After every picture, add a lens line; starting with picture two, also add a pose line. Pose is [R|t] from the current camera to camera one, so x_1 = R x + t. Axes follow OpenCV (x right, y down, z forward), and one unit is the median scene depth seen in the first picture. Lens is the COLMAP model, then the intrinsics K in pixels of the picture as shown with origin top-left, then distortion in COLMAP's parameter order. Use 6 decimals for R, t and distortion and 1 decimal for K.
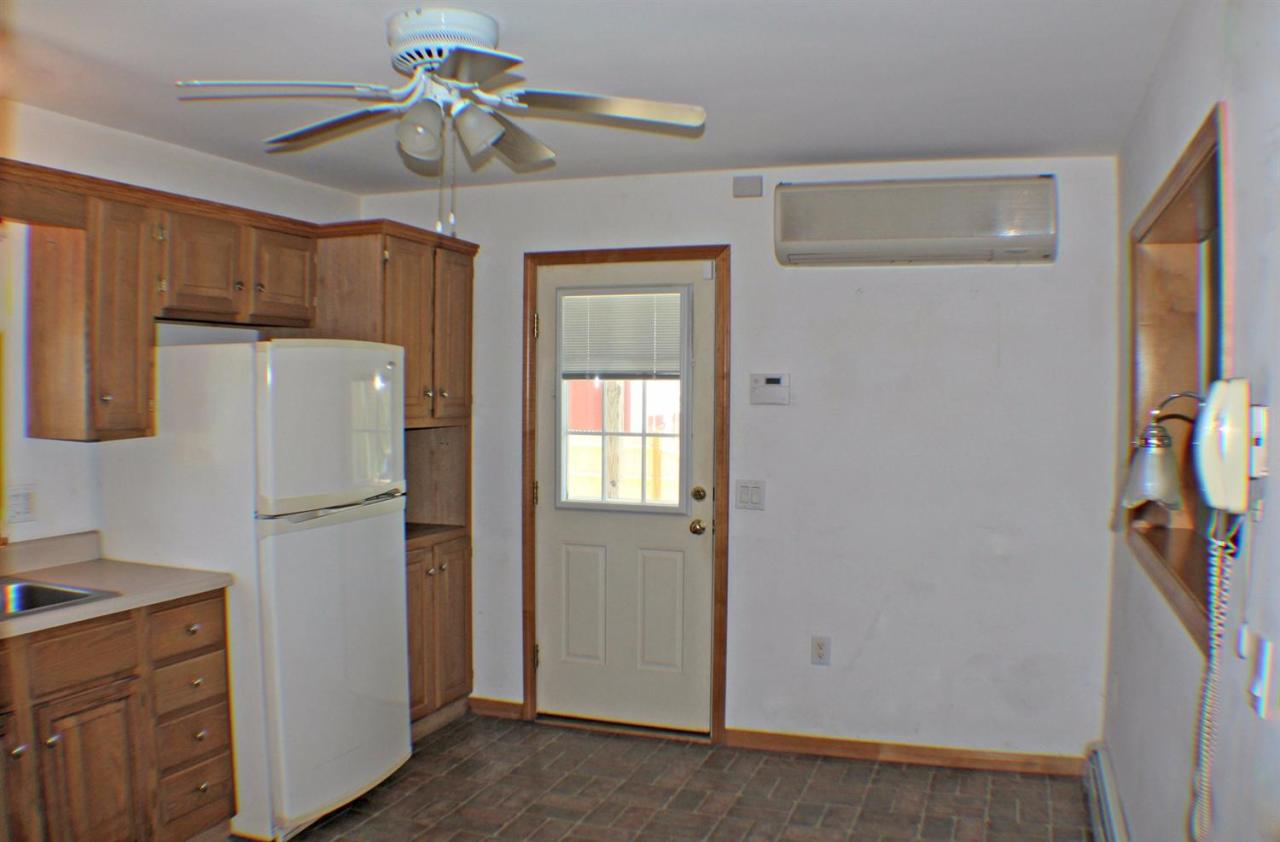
lens RADIAL K [[1089.9, 0, 640.0], [0, 1089.9, 421.0], [0, 0, 1]] dist [-0.234398, 0.071638]
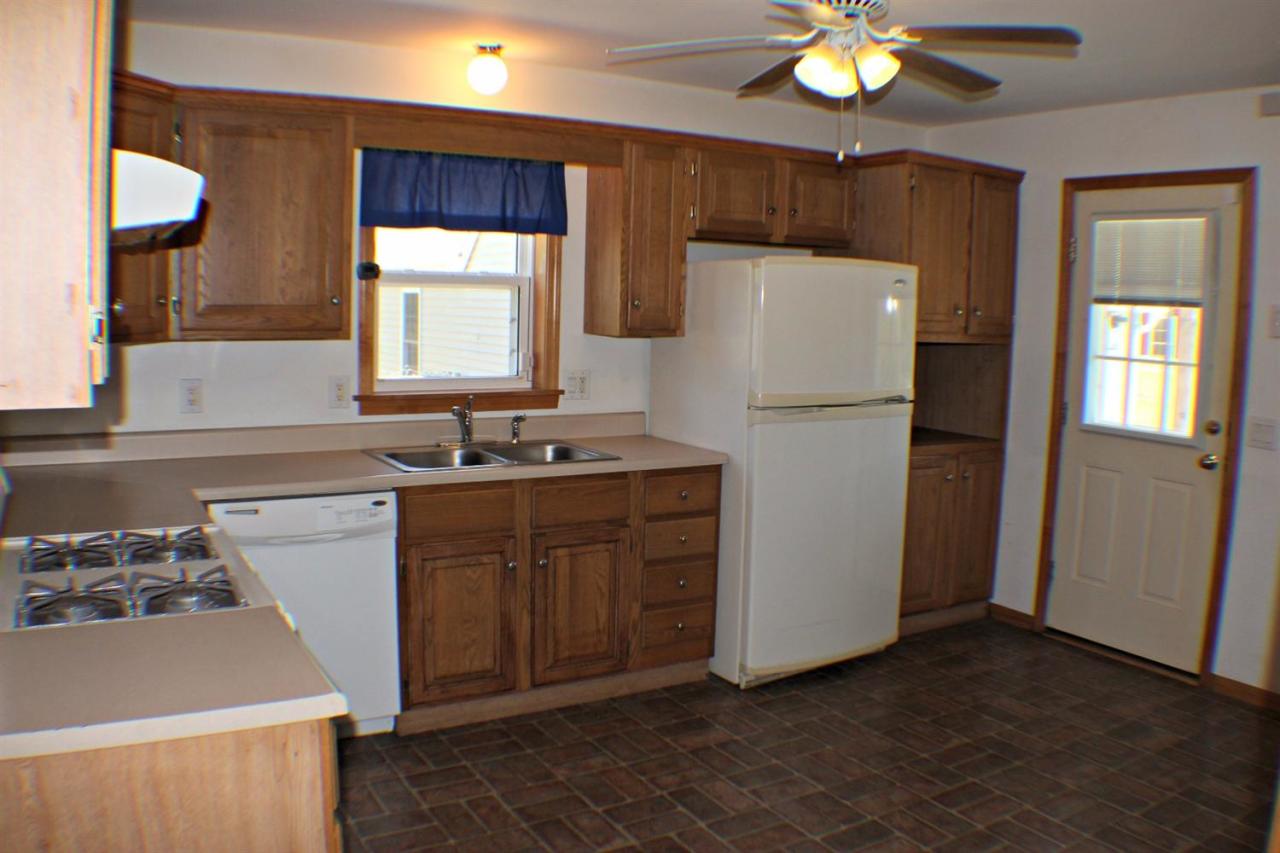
lens RADIAL K [[1041.4, 0, 640.0], [0, 1041.4, 426.5], [0, 0, 1]] dist [-0.269902, 0.122710]
pose [[0.763508, 0.090080, -0.639485, 0.233166], [-0.038416, 0.994806, 0.094265, 0.006121], [0.644655, -0.047406, 0.763002, 0.030137]]
